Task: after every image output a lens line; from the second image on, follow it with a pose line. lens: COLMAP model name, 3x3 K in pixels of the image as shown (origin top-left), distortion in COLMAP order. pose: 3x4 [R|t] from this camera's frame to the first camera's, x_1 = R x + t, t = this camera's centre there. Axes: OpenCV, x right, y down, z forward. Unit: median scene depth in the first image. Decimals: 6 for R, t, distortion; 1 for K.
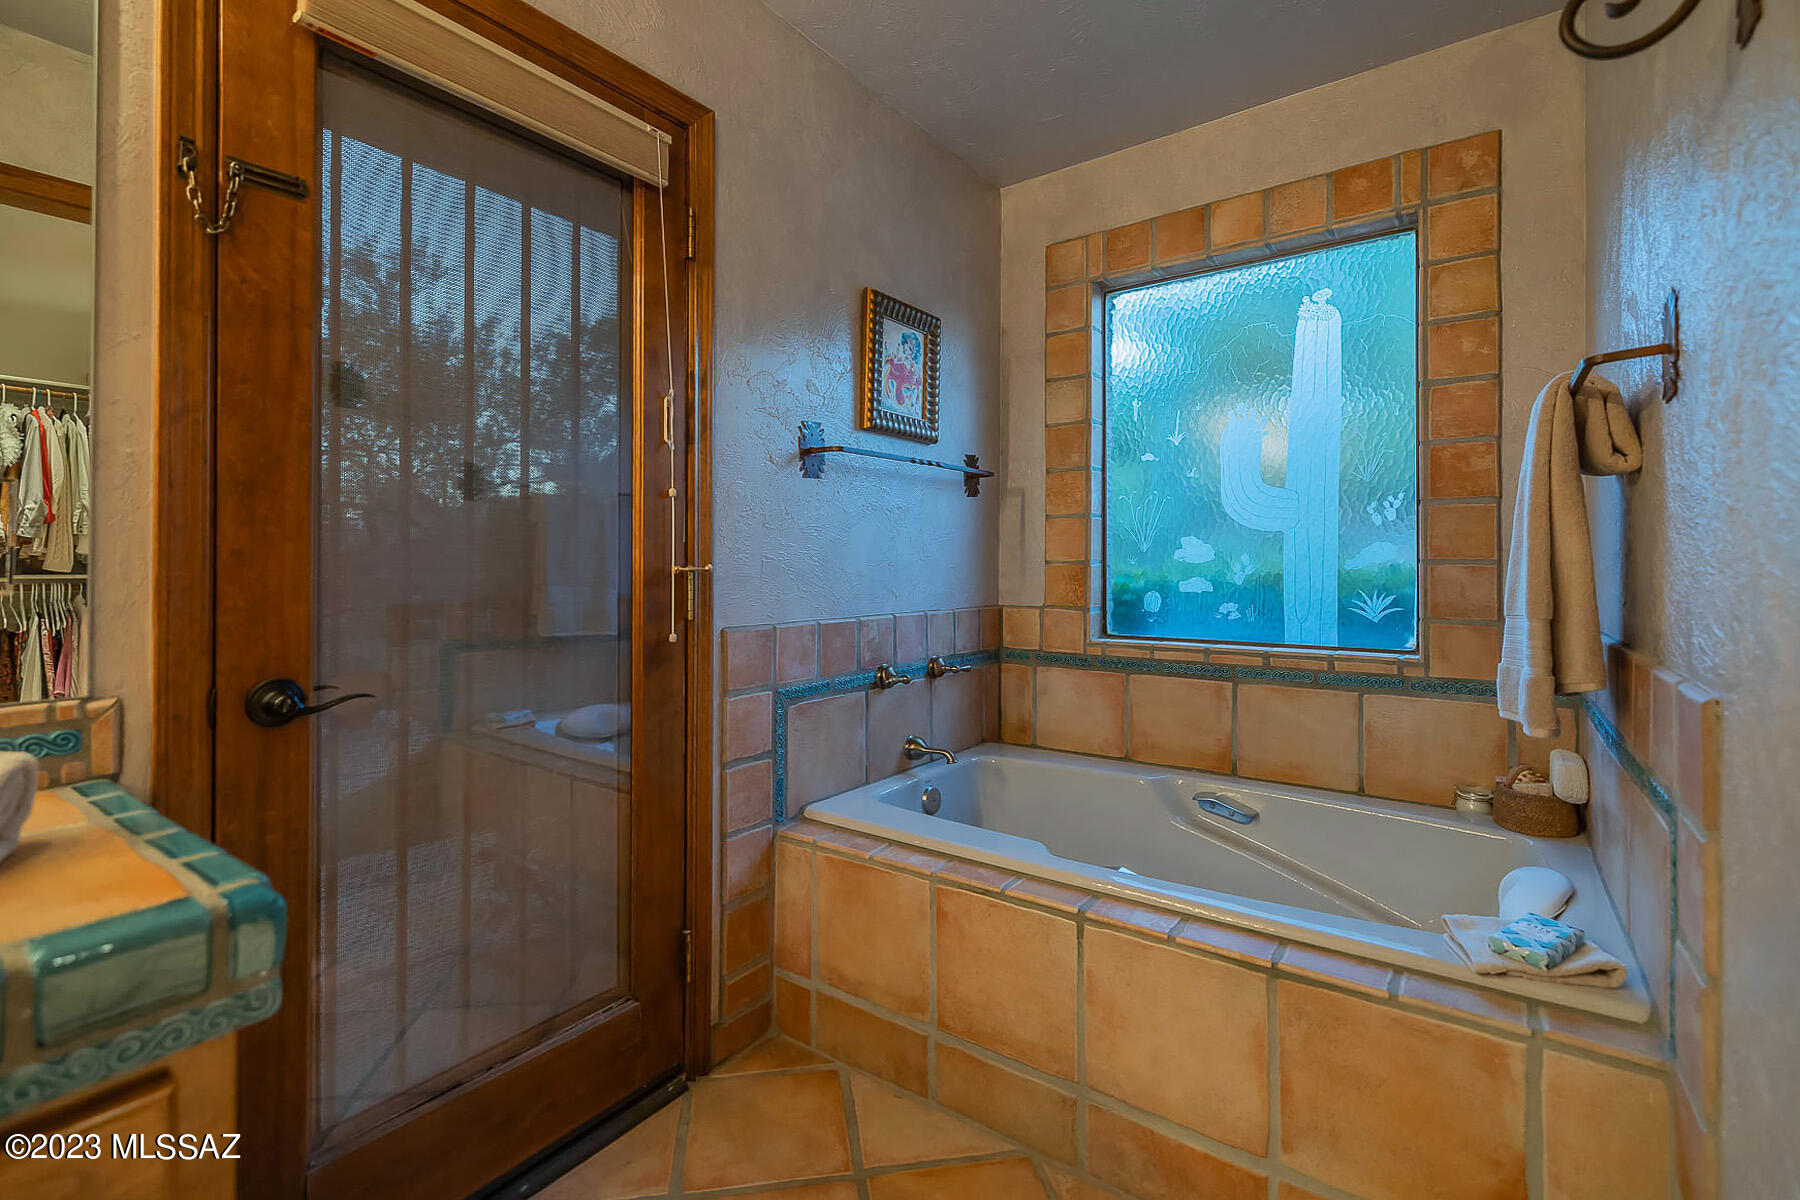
lens RADIAL K [[796.1, 0, 964.2], [0, 796.1, 557.8], [0, 0, 1]] dist [-0.002519, 0.000575]
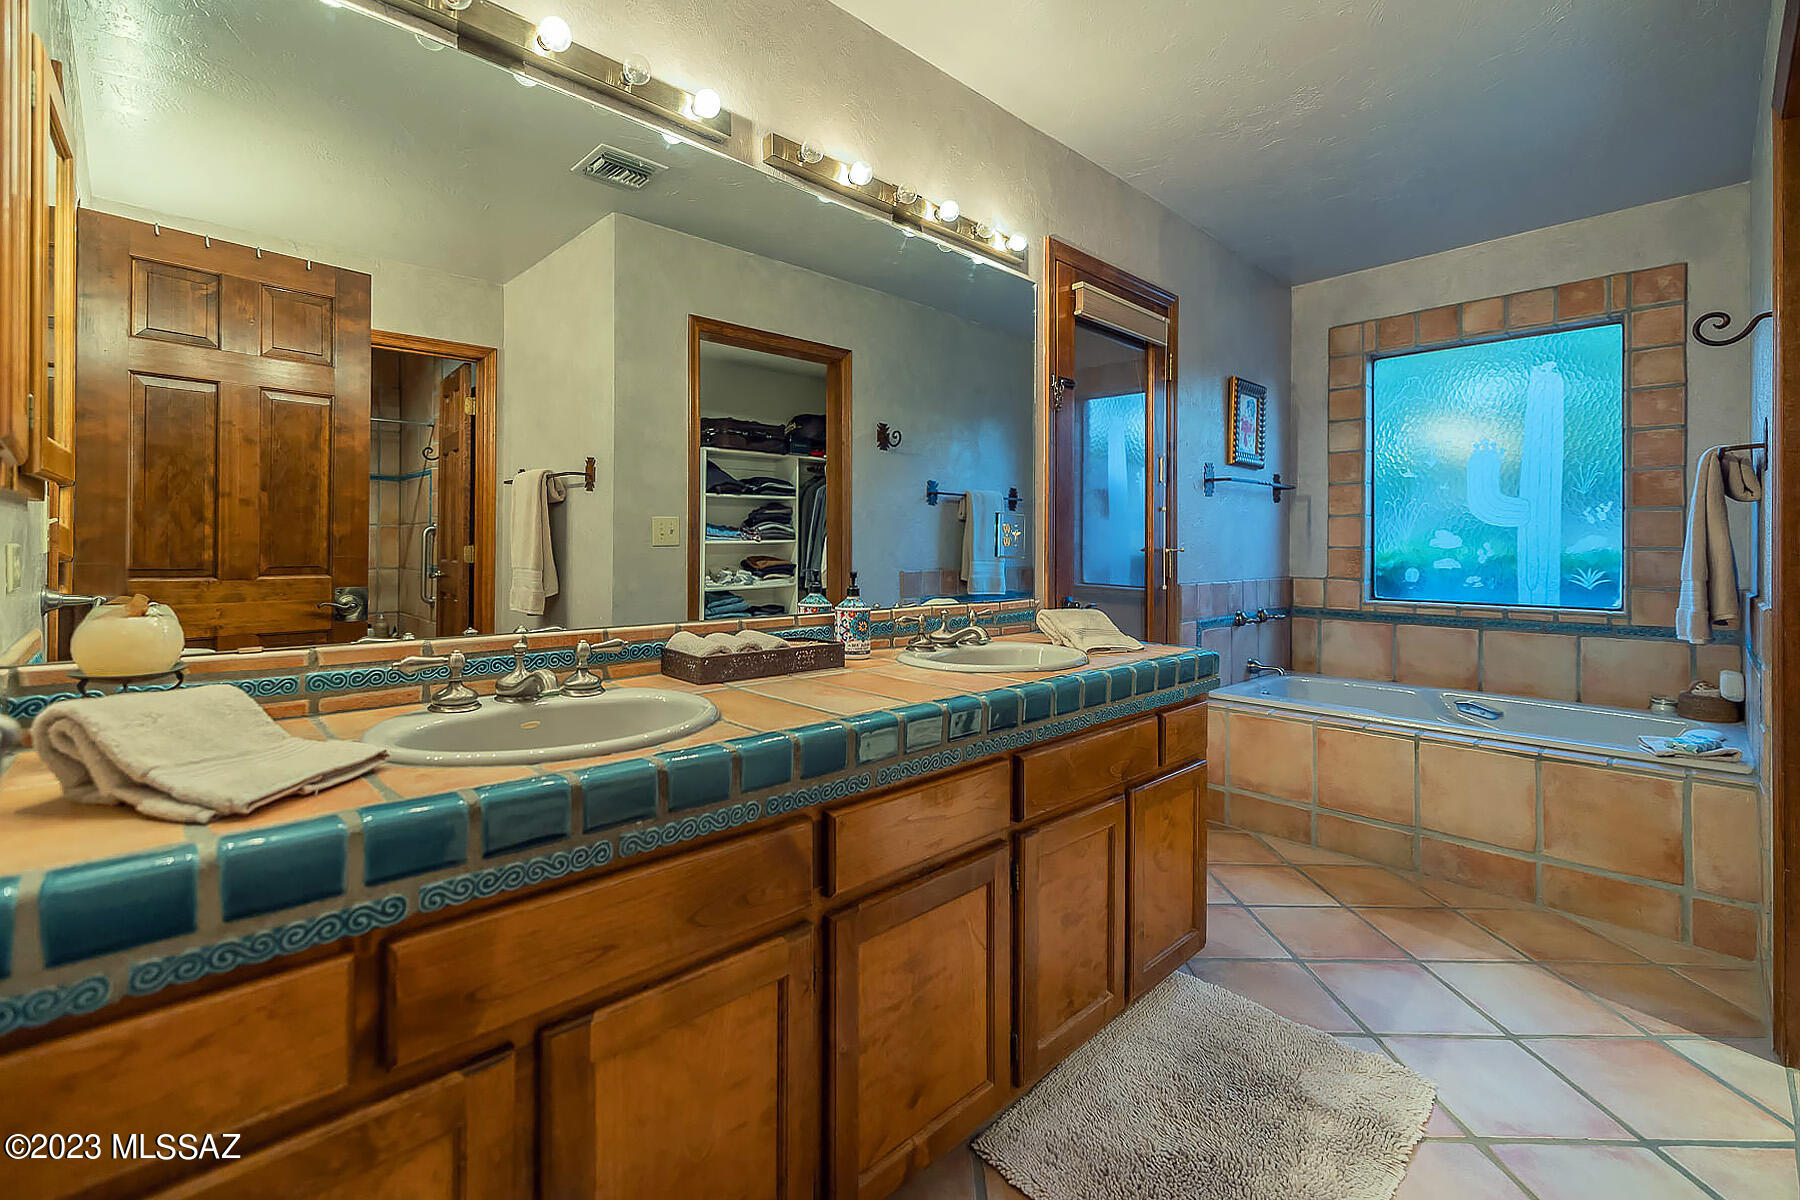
lens RADIAL K [[796.1, 0, 939.5], [0, 796.1, 542.0], [0, 0, 1]] dist [-0.002519, 0.000575]
pose [[0.982327, 0.003697, -0.187137, -0.405439], [-0.003419, 0.999993, 0.001809, -0.005528], [0.187142, -0.001137, 0.982332, -0.697052]]
